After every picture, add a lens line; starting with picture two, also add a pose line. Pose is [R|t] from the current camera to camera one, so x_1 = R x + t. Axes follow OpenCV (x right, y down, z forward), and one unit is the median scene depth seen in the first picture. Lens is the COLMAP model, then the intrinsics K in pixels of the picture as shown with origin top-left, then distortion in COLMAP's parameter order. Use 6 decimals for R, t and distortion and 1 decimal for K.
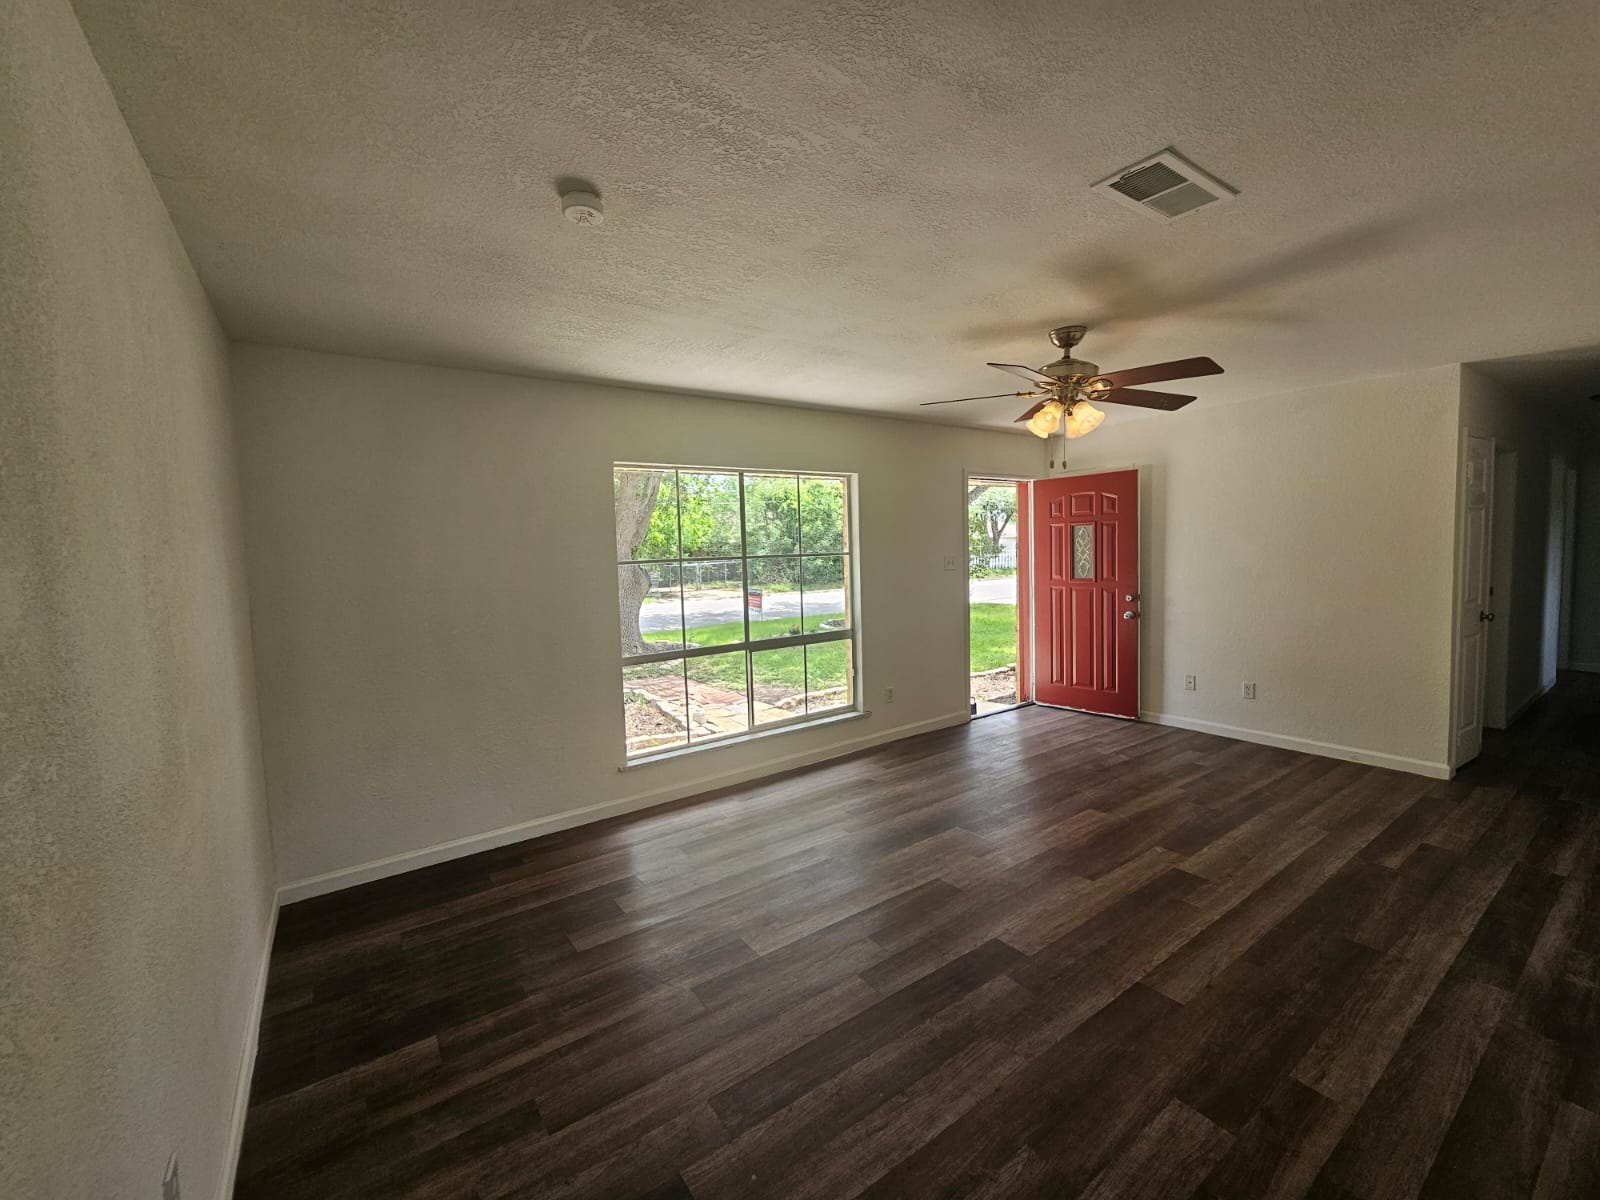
lens RADIAL K [[658.1, 0, 800.6], [0, 658.1, 598.5], [0, 0, 1]] dist [-0.001345, -0.000083]
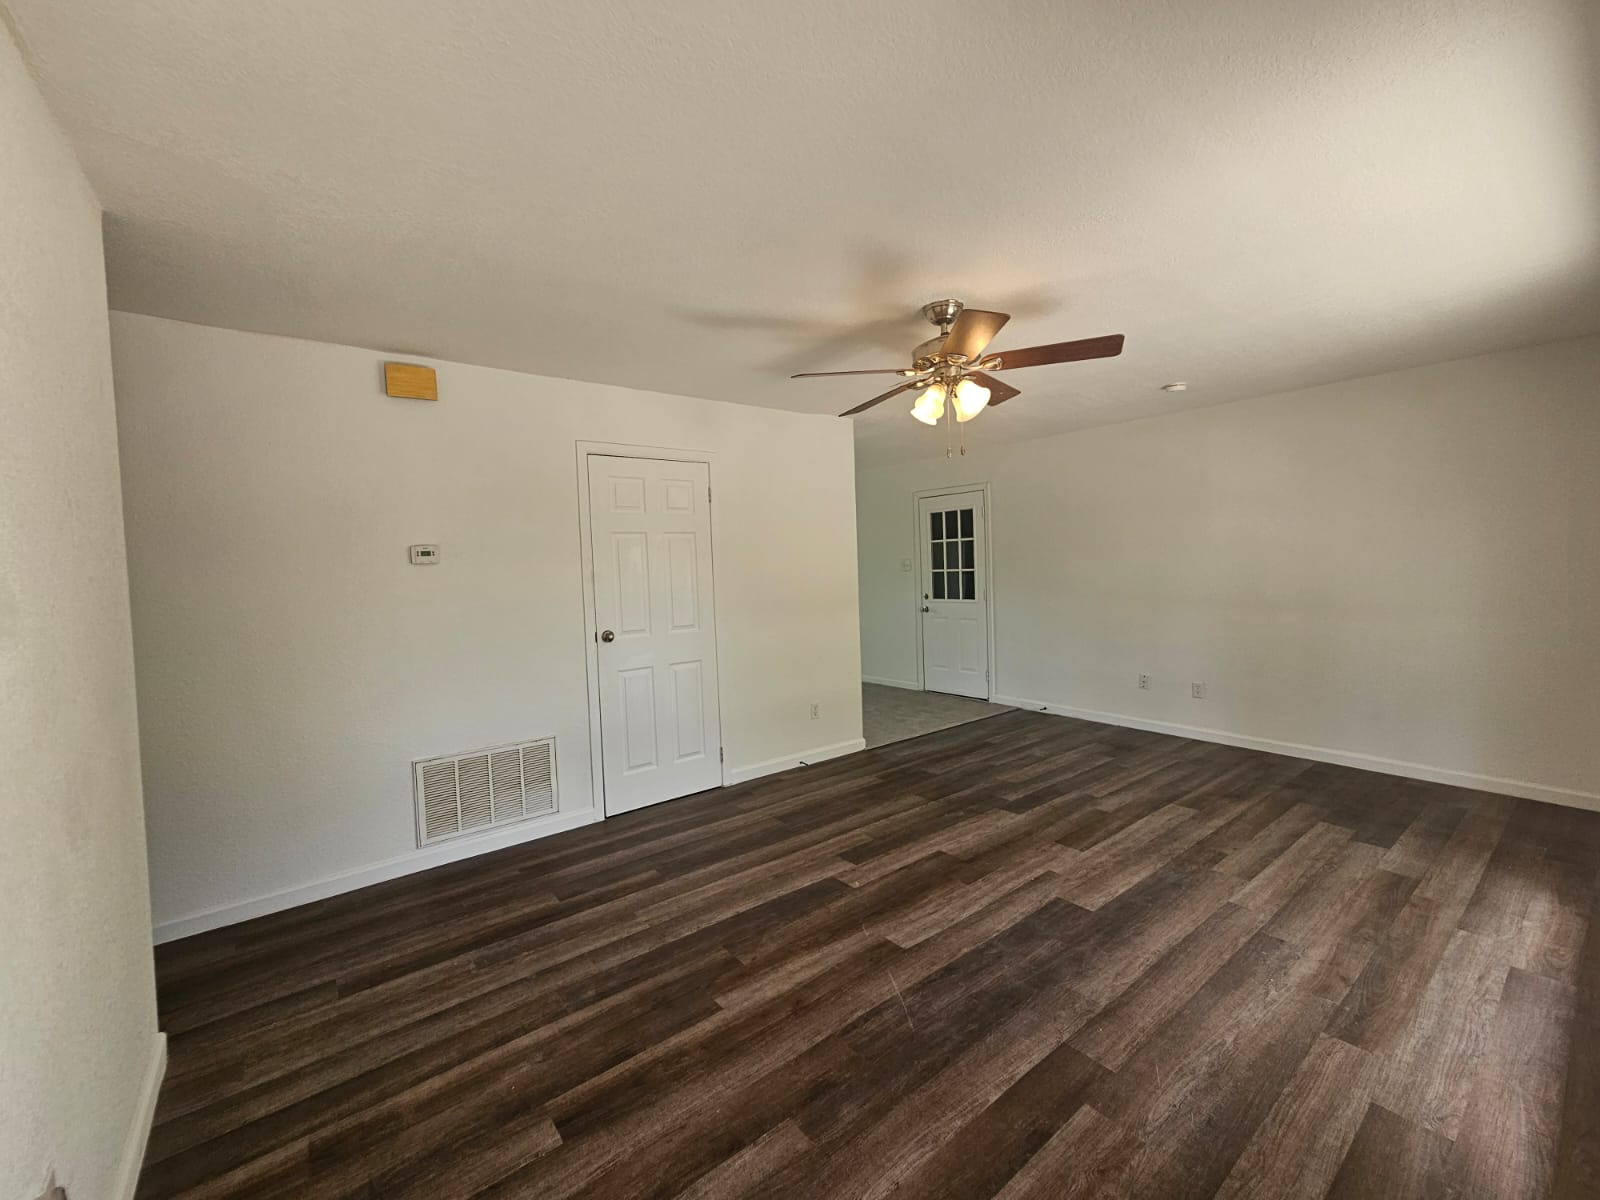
lens RADIAL K [[658.1, 0, 799.2], [0, 658.1, 598.6], [0, 0, 1]] dist [-0.001345, -0.000083]
pose [[-0.996983, 0.063535, -0.044596, 0.691755], [0.057345, 0.990049, 0.128506, -0.138108], [0.052317, 0.125561, -0.990705, 1.997165]]
